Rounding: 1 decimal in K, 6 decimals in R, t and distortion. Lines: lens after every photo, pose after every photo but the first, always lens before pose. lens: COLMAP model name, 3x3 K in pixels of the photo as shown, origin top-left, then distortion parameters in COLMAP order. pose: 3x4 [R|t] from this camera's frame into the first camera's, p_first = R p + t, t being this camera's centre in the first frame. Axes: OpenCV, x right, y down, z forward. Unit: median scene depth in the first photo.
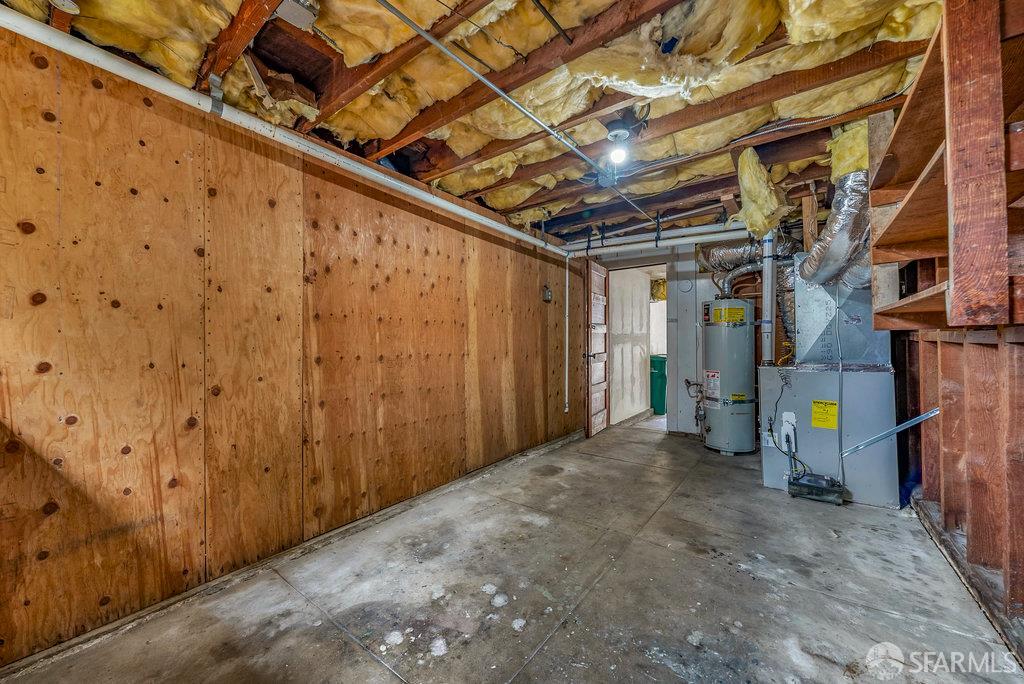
lens RADIAL K [[377.1, 0, 519.7], [0, 377.1, 337.9], [0, 0, 1]] dist [-0.001859, -0.000182]
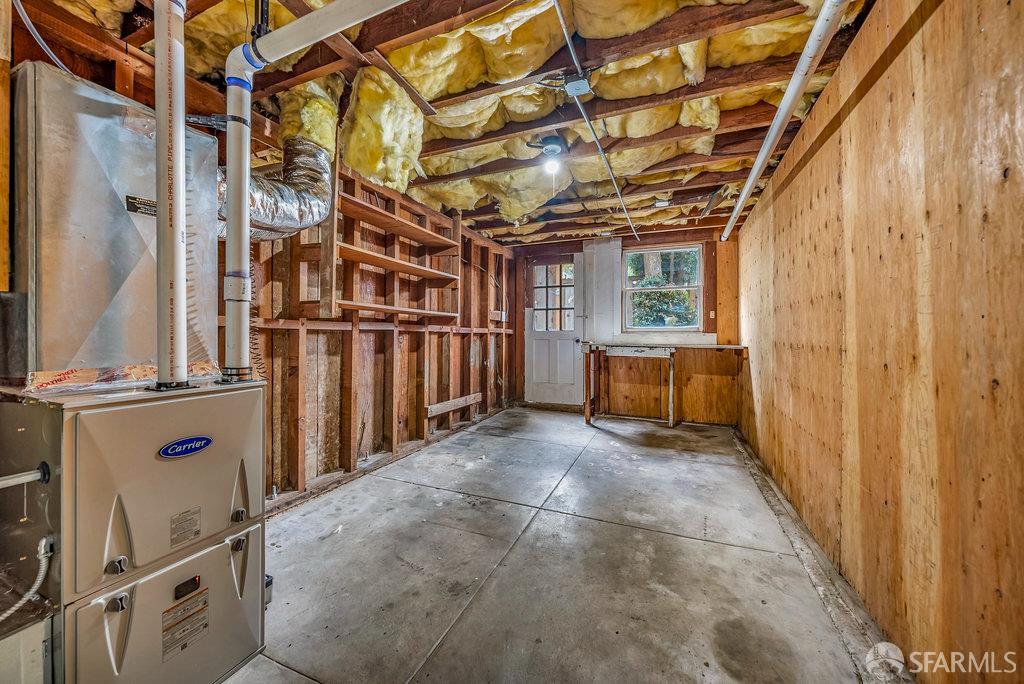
lens RADIAL K [[377.1, 0, 528.8], [0, 377.1, 335.7], [0, 0, 1]] dist [-0.001859, -0.000182]
pose [[-0.961808, 0.000012, -0.273725, 0.585237], [0.001083, 0.999992, -0.003760, 0.033745], [0.273723, -0.003913, -0.961801, 1.896479]]
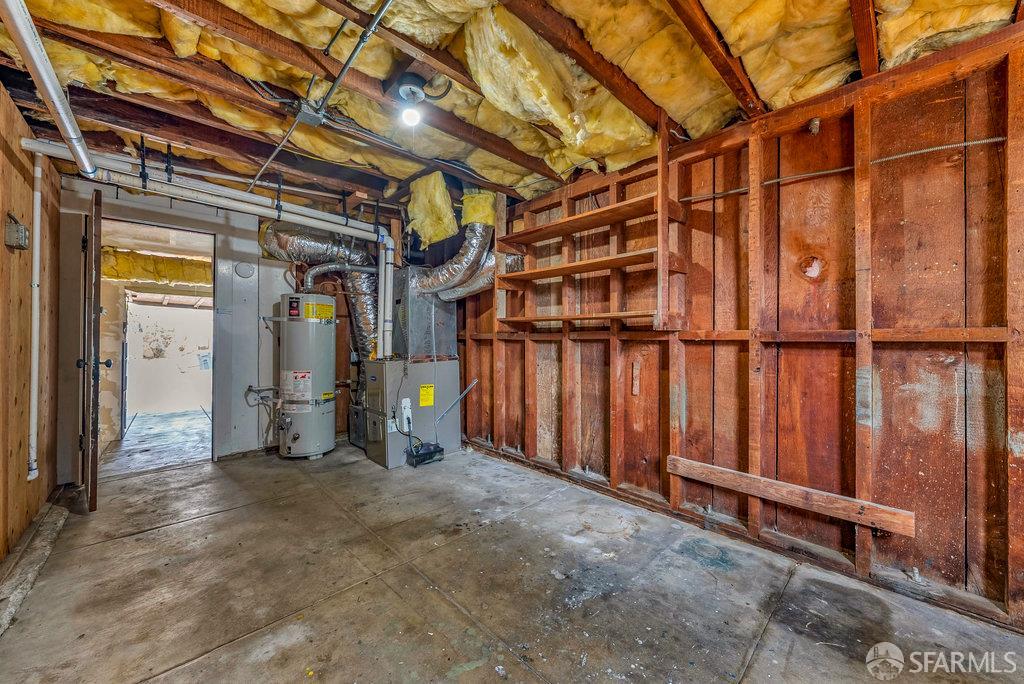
lens RADIAL K [[377.1, 0, 507.9], [0, 377.1, 337.7], [0, 0, 1]] dist [-0.001859, -0.000182]
pose [[0.178635, 0.012110, 0.983841, -0.483781], [-0.009710, 0.999897, -0.010544, 0.018967], [-0.983867, -0.007669, 0.178734, 0.576311]]
